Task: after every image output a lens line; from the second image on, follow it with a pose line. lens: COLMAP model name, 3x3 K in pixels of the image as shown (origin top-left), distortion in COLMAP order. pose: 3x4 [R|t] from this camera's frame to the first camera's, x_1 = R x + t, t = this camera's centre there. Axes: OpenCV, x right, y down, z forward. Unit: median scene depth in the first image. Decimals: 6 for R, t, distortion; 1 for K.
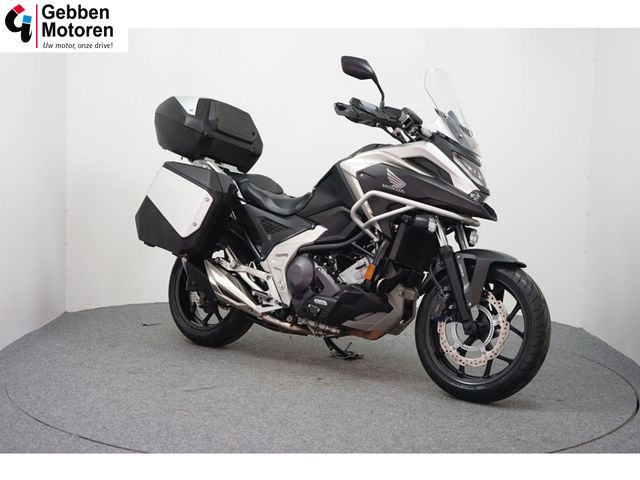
lens RADIAL K [[921.5, 0, 320.0], [0, 921.5, 240.0], [0, 0, 1]] dist [-0.010702, 0.000796]
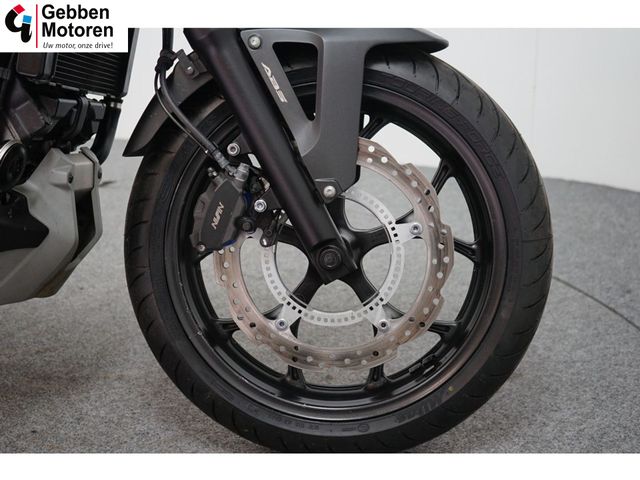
lens RADIAL K [[921.5, 0, 320.0], [0, 921.5, 240.0], [0, 0, 1]] dist [-0.010702, 0.000796]
pose [[0.834553, -0.208781, 0.509836, -0.004109], [0.085253, 0.963205, 0.254887, 0.005074], [-0.544292, -0.169252, 0.821645, 0.672048]]
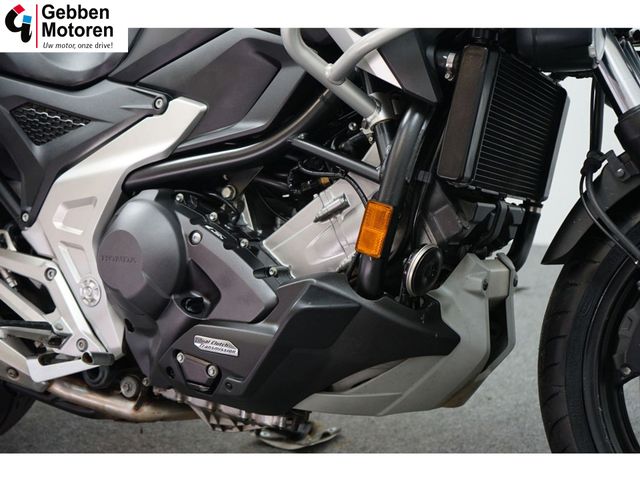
lens RADIAL K [[921.5, 0, 320.0], [0, 921.5, 240.0], [0, 0, 1]] dist [-0.010702, 0.000796]
pose [[0.983984, -0.128586, 0.123456, 0.001359], [0.116697, 0.988205, 0.099156, 0.007069], [-0.134750, -0.083161, 0.987384, 0.692332]]
